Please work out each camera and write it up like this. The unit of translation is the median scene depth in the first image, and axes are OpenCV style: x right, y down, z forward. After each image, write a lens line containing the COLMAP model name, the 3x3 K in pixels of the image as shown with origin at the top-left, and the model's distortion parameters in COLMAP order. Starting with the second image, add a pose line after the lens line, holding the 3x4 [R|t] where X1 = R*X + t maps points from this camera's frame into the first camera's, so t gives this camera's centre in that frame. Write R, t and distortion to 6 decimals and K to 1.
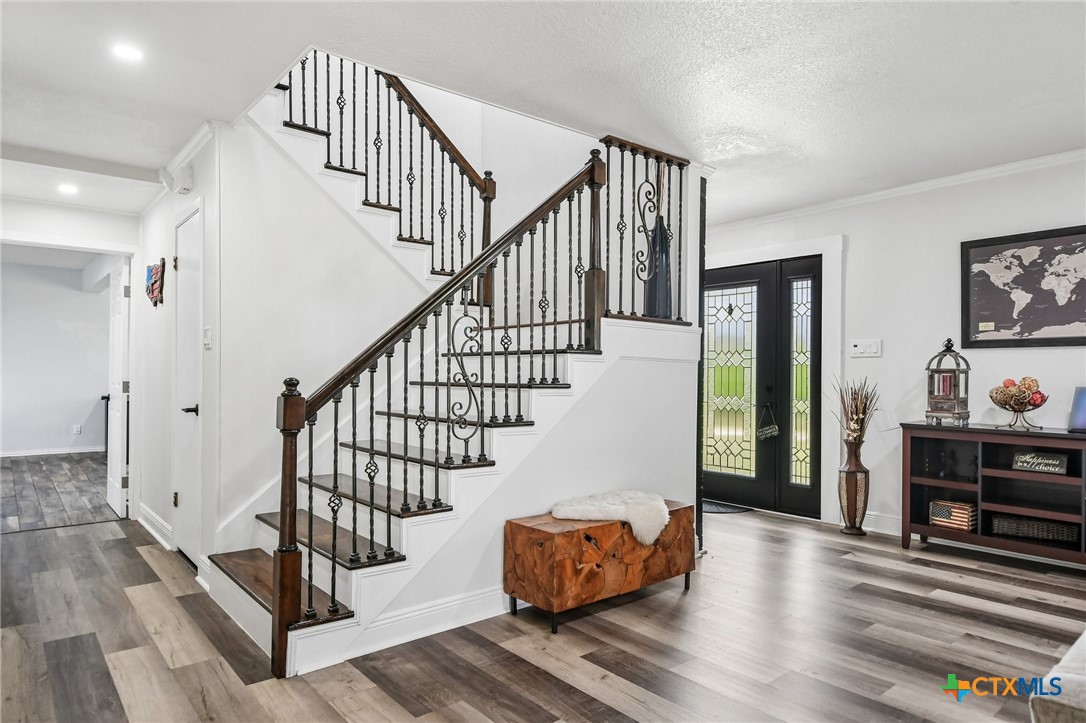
lens RADIAL K [[655.3, 0, 539.9], [0, 655.3, 374.2], [0, 0, 1]] dist [0.005315, -0.016921]
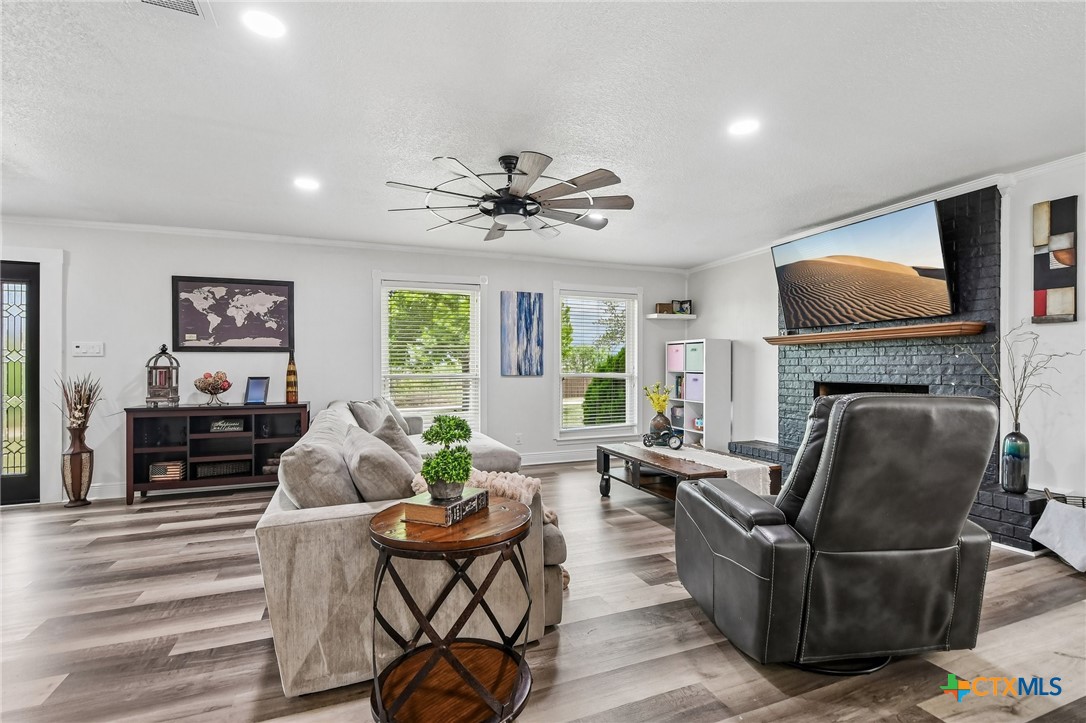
lens RADIAL K [[489.8, 0, 543.0], [0, 489.8, 361.5], [0, 0, 1]] dist [-0.009694, -0.000235]
pose [[0.312720, 0.006863, 0.949821, -0.101905], [0.008426, 0.999915, -0.009999, -0.001001], [-0.949808, 0.011130, 0.312635, -0.081722]]
